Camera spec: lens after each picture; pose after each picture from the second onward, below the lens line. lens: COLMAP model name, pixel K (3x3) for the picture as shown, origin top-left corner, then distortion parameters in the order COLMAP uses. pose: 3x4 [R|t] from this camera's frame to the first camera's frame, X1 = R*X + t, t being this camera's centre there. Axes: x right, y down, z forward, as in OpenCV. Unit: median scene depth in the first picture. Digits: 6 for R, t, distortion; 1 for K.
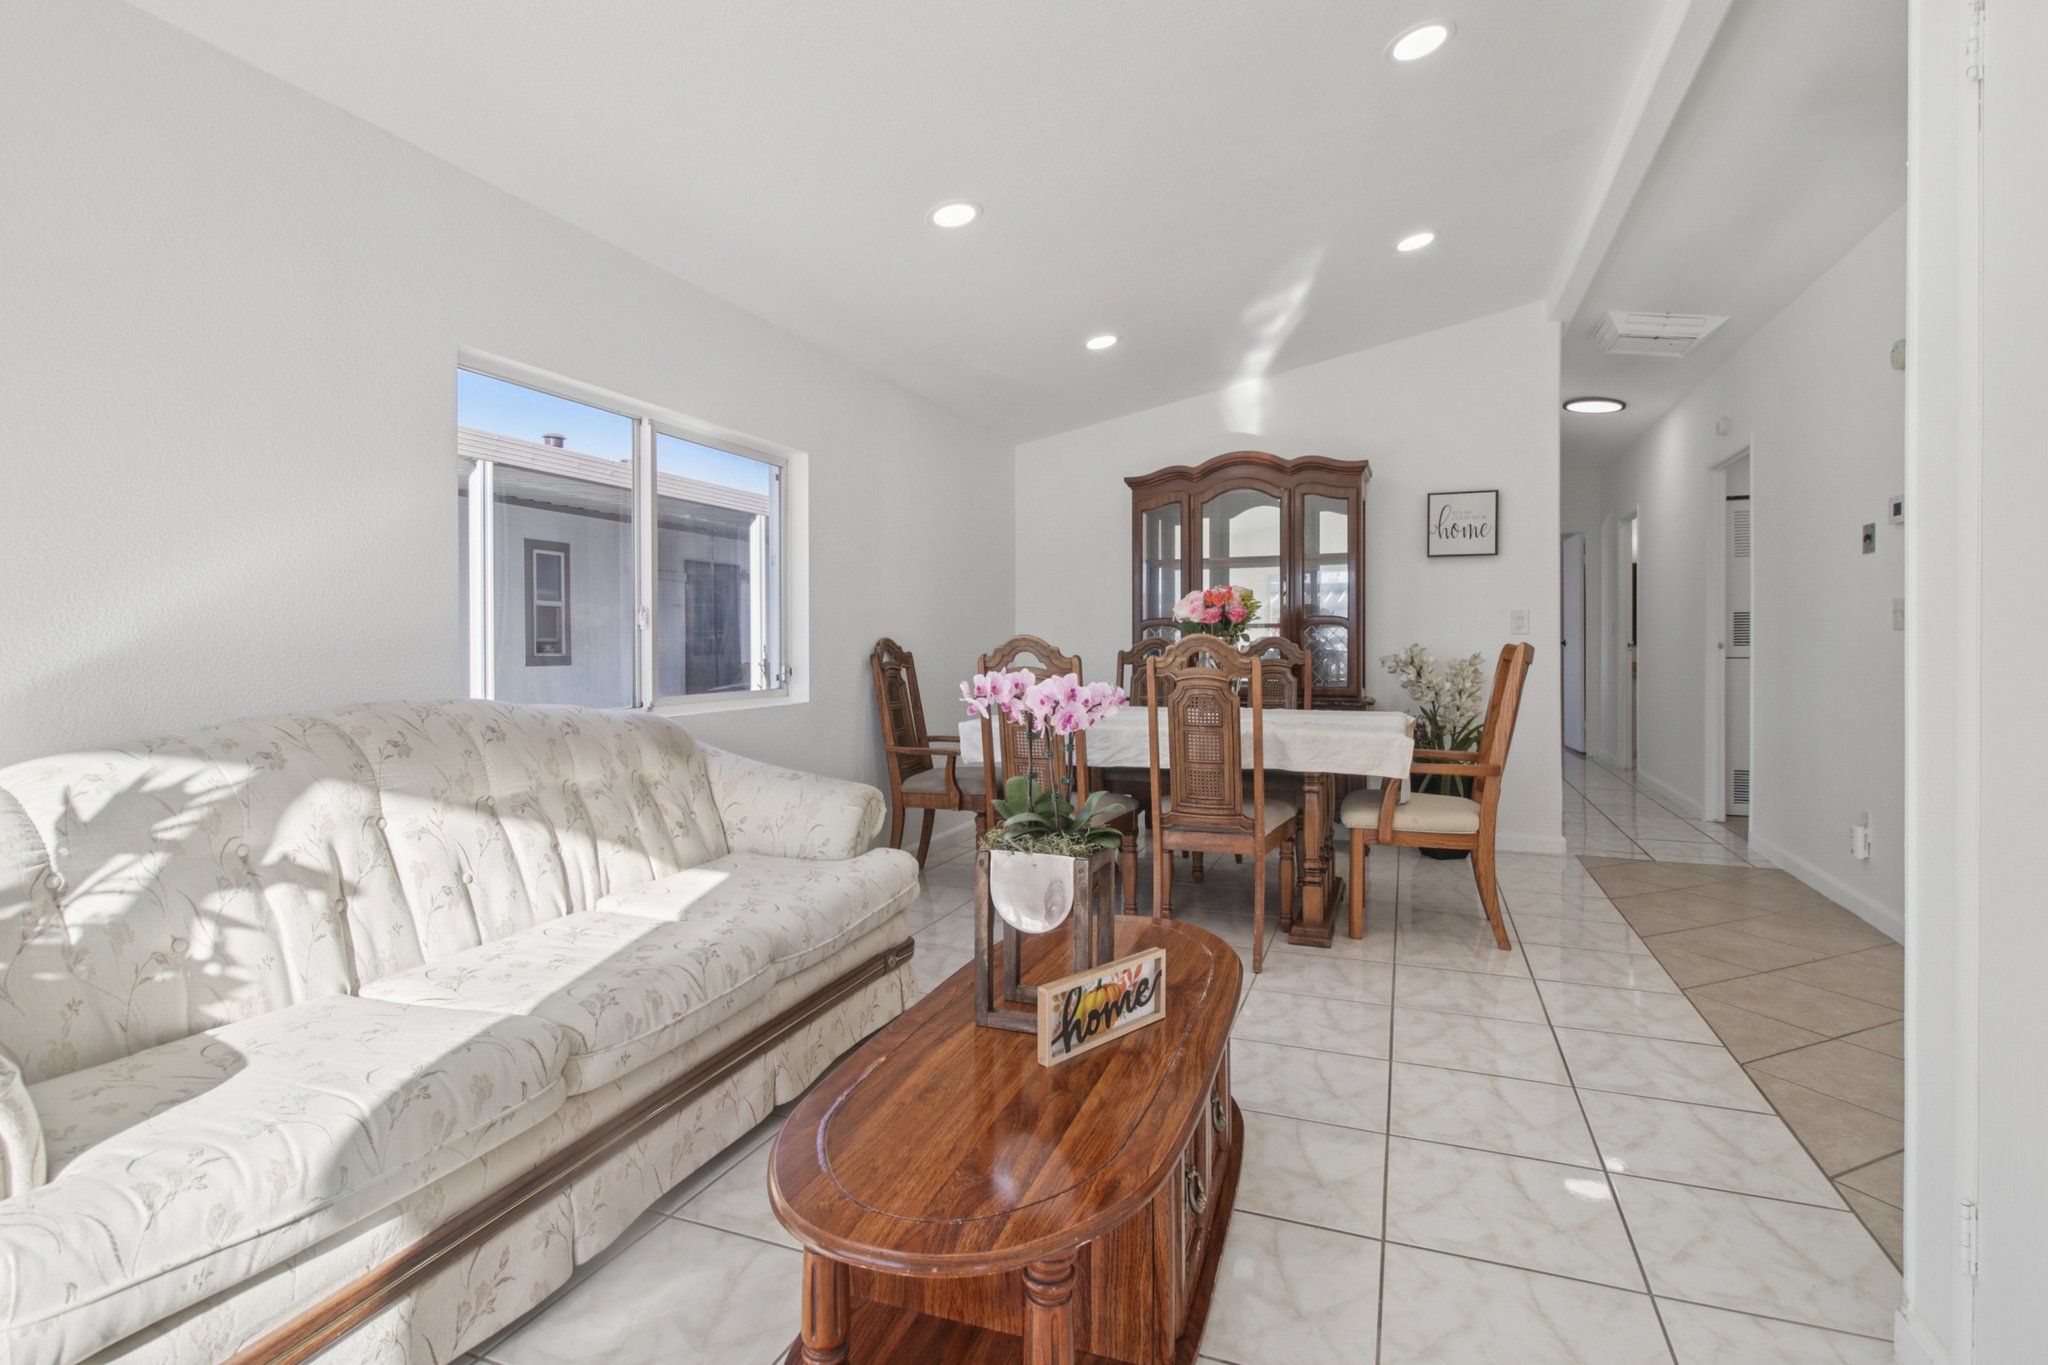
lens RADIAL K [[988.7, 0, 1027.5], [0, 988.7, 650.9], [0, 0, 1]] dist [-0.001345, -0.000471]
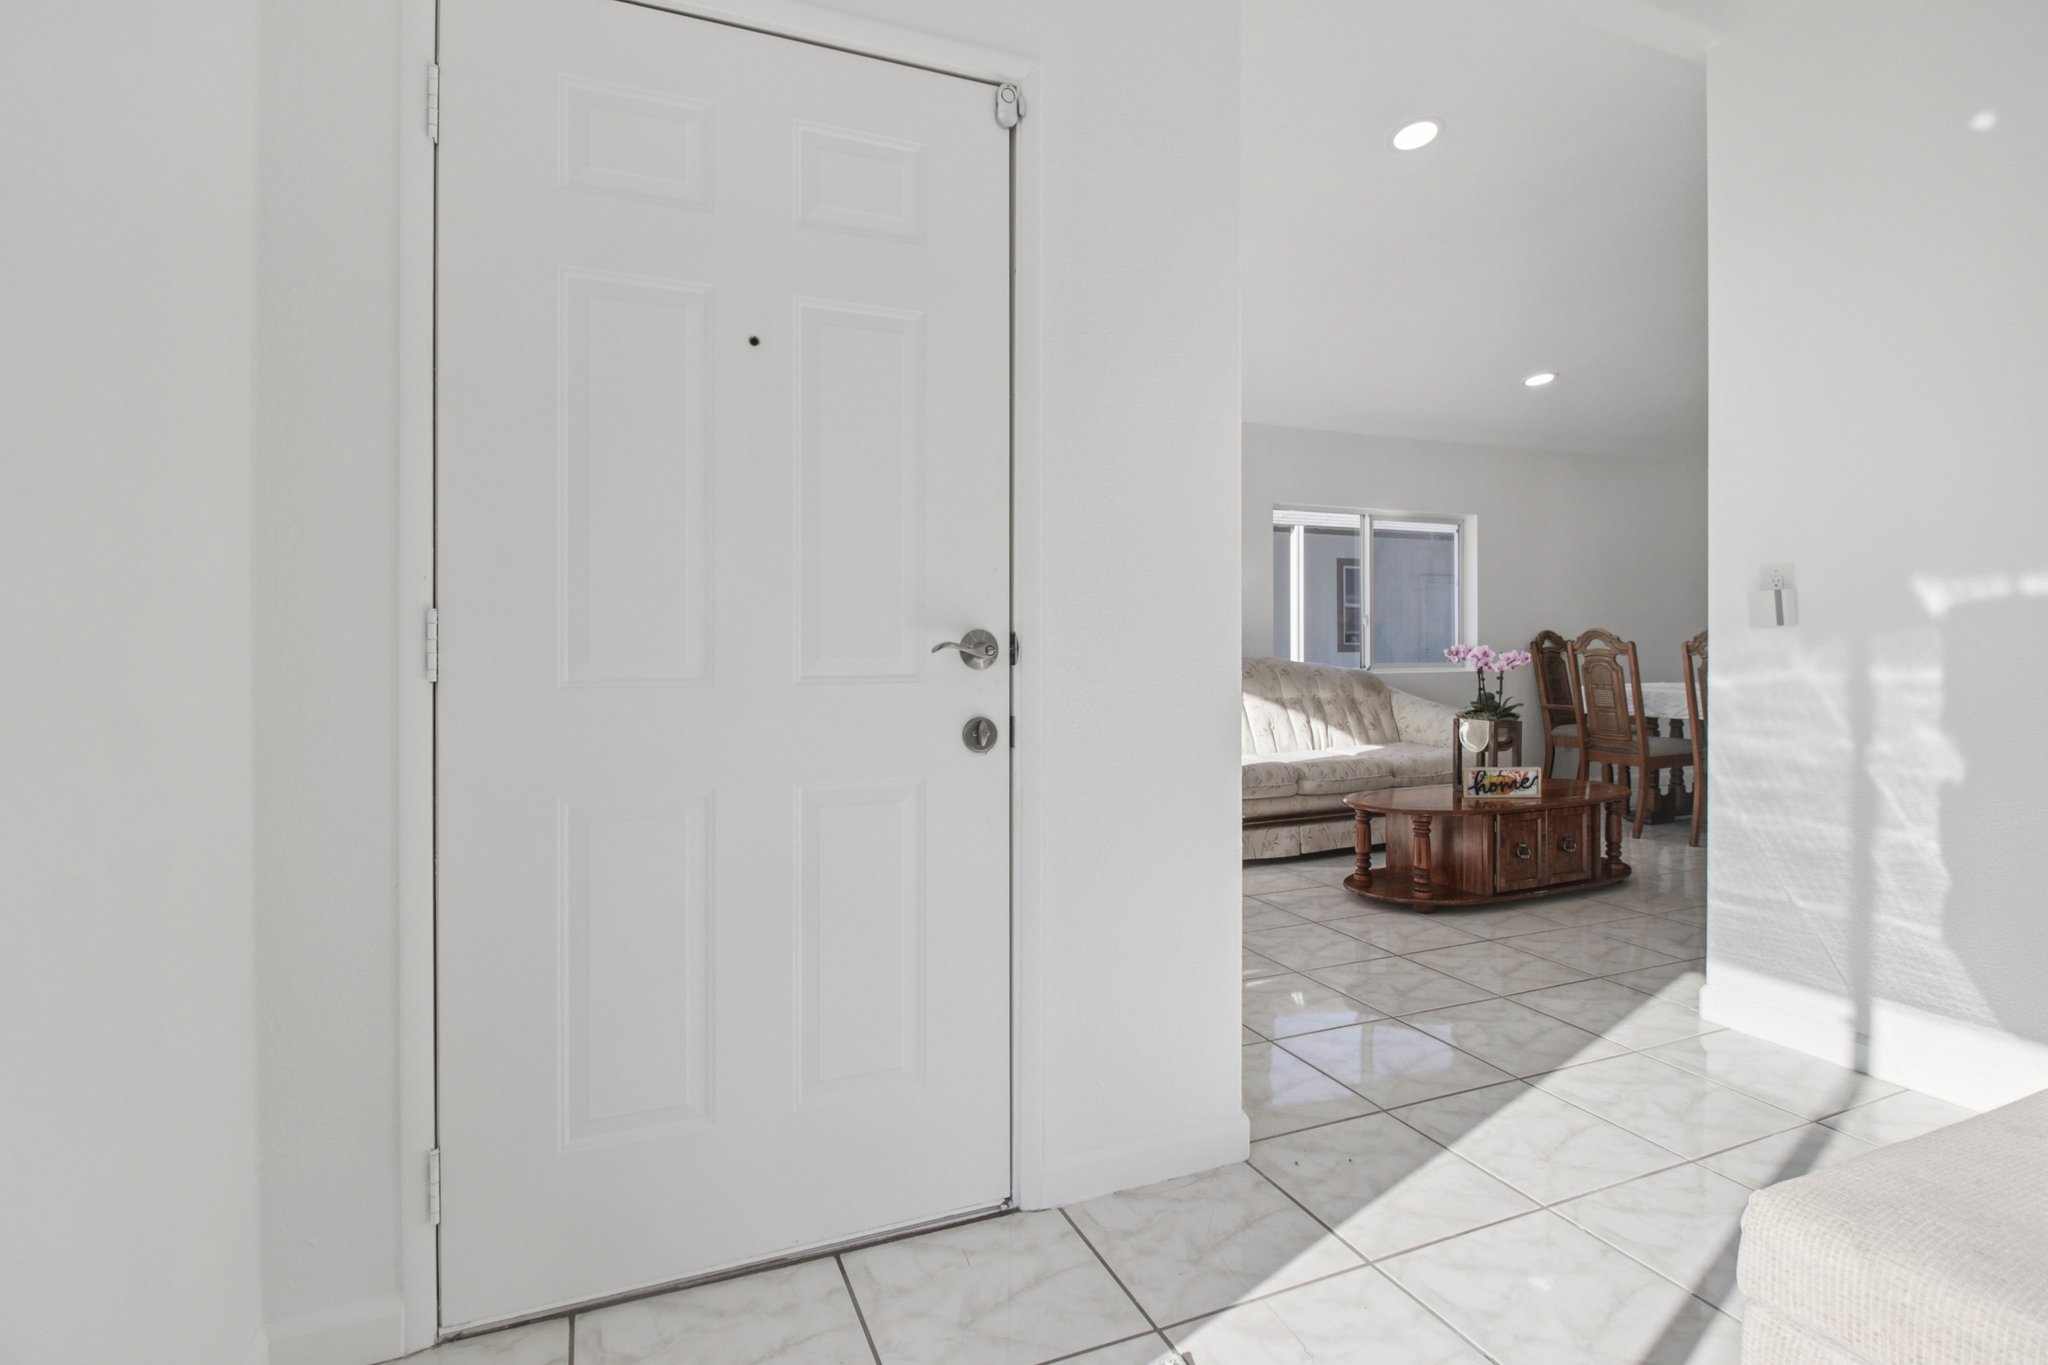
lens RADIAL K [[997.7, 0, 1021.7], [0, 997.7, 643.6], [0, 0, 1]] dist [-0.002018, -0.009146]
pose [[0.695332, 0.001713, -0.718686, 0.505409], [-0.002692, 0.999996, -0.000221, 0.013003], [0.718683, 0.002088, 0.695334, -0.760417]]
